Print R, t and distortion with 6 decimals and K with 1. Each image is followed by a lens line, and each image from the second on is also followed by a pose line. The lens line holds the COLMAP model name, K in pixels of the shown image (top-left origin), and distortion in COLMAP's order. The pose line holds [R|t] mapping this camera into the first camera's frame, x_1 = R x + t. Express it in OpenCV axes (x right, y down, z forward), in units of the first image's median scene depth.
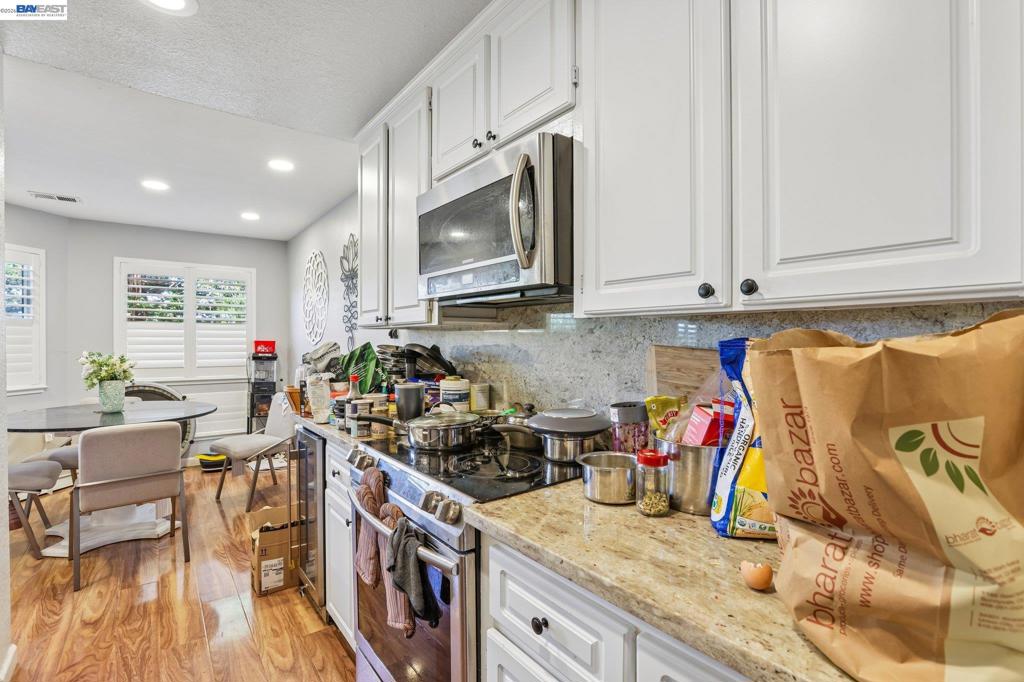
lens RADIAL K [[477.7, 0, 517.5], [0, 477.7, 348.1], [0, 0, 1]] dist [-0.042940, 0.012515]
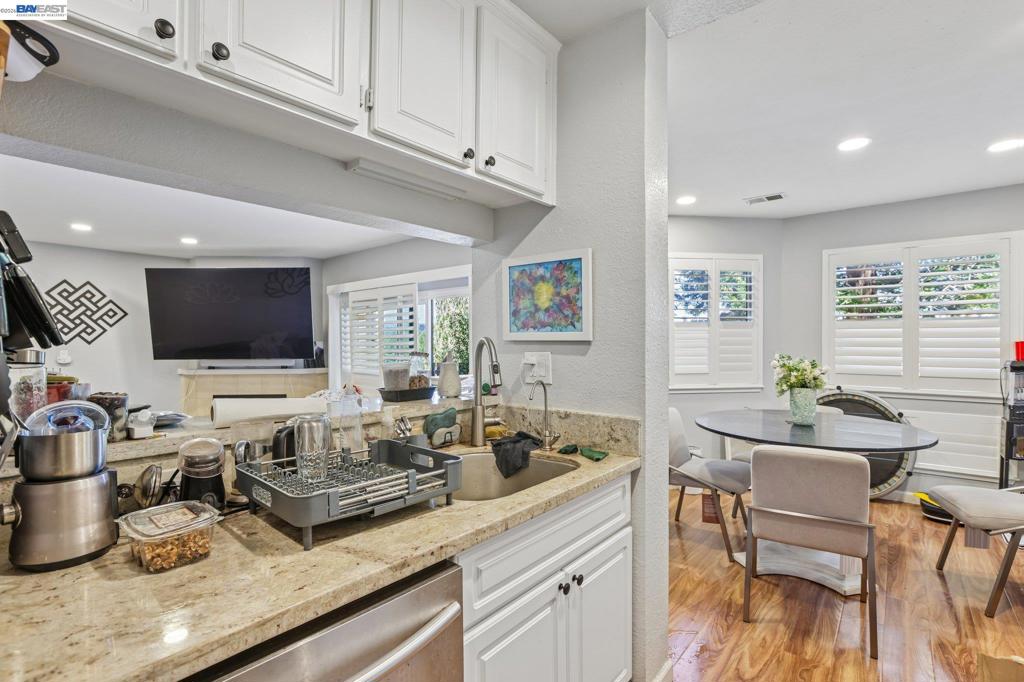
lens RADIAL K [[477.7, 0, 517.5], [0, 477.7, 348.1], [0, 0, 1]] dist [-0.042940, 0.012515]
pose [[0.224785, 0.008690, -0.974370, -0.113051], [-0.012279, 0.999906, 0.006085, -0.002362], [0.974331, 0.010596, 0.224870, 0.230247]]
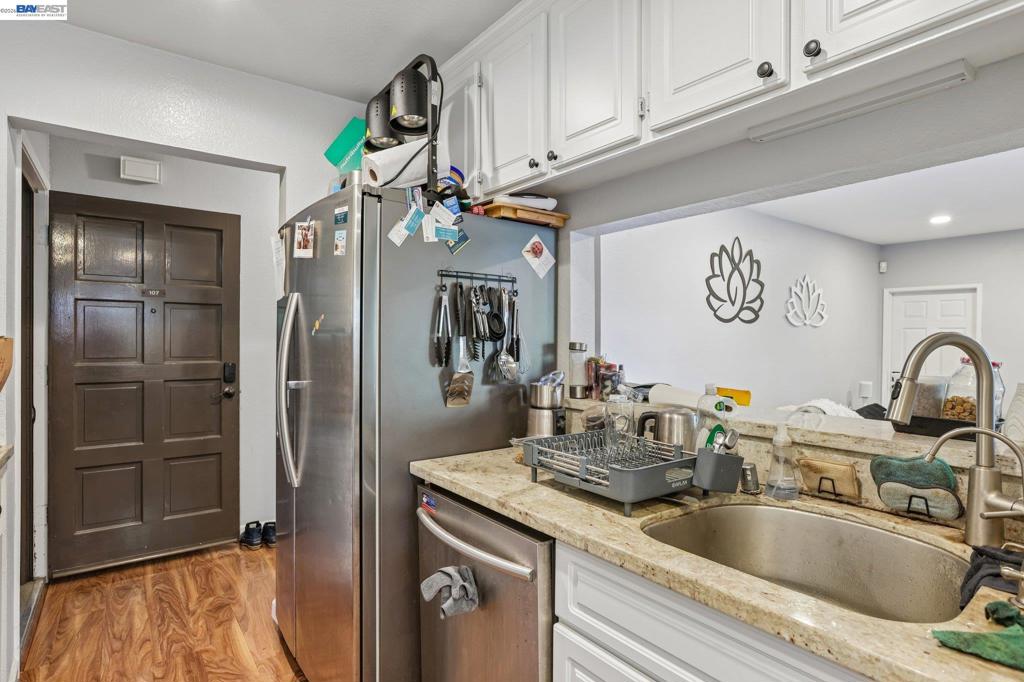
lens RADIAL K [[546.3, 0, 517.9], [0, 546.3, 337.8], [0, 0, 1]] dist [-0.002430, -0.000473]
pose [[-0.999975, -0.006118, 0.003652, -0.333534], [-0.006060, 0.999859, 0.015673, -0.009309], [-0.003747, 0.015650, -0.999871, 0.548848]]
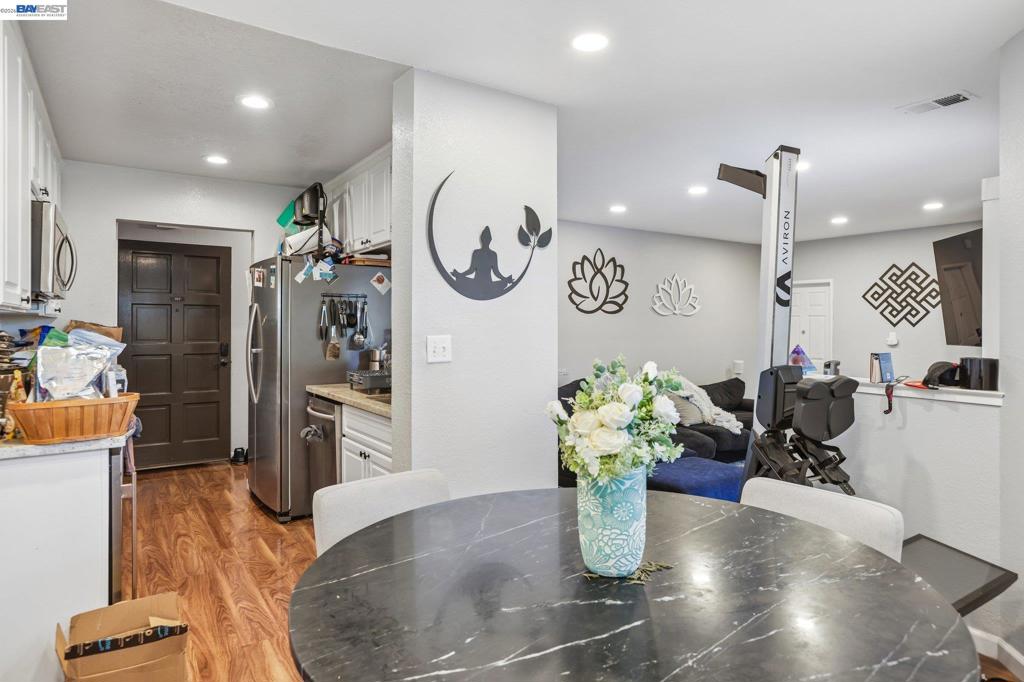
lens RADIAL K [[615.3, 0, 509.3], [0, 615.3, 317.0], [0, 0, 1]] dist [0.001730, 0.000269]
pose [[-0.997996, -0.000997, 0.063269, -0.624520], [-0.000791, 0.999994, 0.003276, -0.020445], [-0.063272, 0.003219, -0.997991, 1.072281]]
